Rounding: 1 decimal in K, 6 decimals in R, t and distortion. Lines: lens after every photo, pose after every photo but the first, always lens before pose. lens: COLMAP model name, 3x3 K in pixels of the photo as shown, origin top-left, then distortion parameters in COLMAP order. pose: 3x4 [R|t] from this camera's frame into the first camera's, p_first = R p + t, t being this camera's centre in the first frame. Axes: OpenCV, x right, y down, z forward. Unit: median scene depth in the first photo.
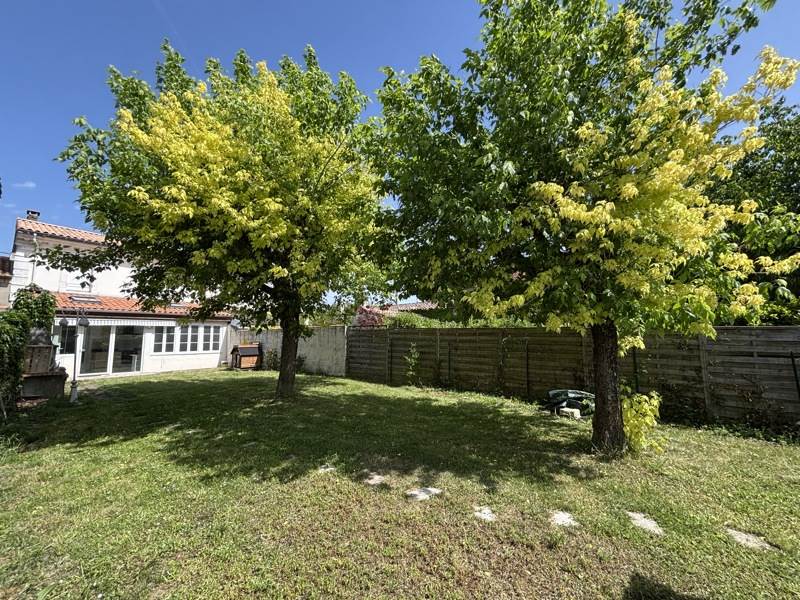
lens RADIAL K [[328.8, 0, 398.0], [0, 328.8, 300.7], [0, 0, 1]] dist [-0.000994, 0.000170]
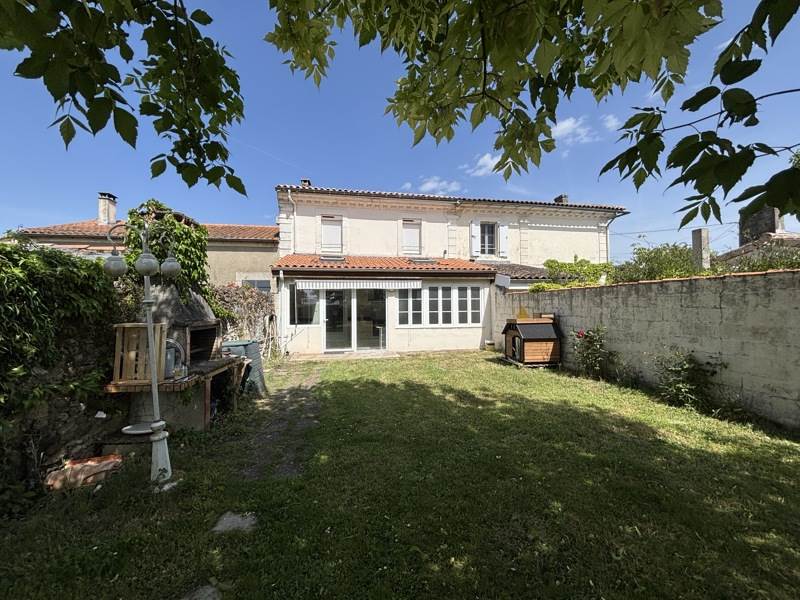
lens RADIAL K [[328.8, 0, 398.0], [0, 328.8, 300.7], [0, 0, 1]] dist [-0.000994, 0.000170]
pose [[0.754756, -0.003509, -0.655997, -0.262452], [0.073226, 0.994187, 0.078933, 0.046297], [0.651906, -0.107611, 0.750625, 0.447012]]
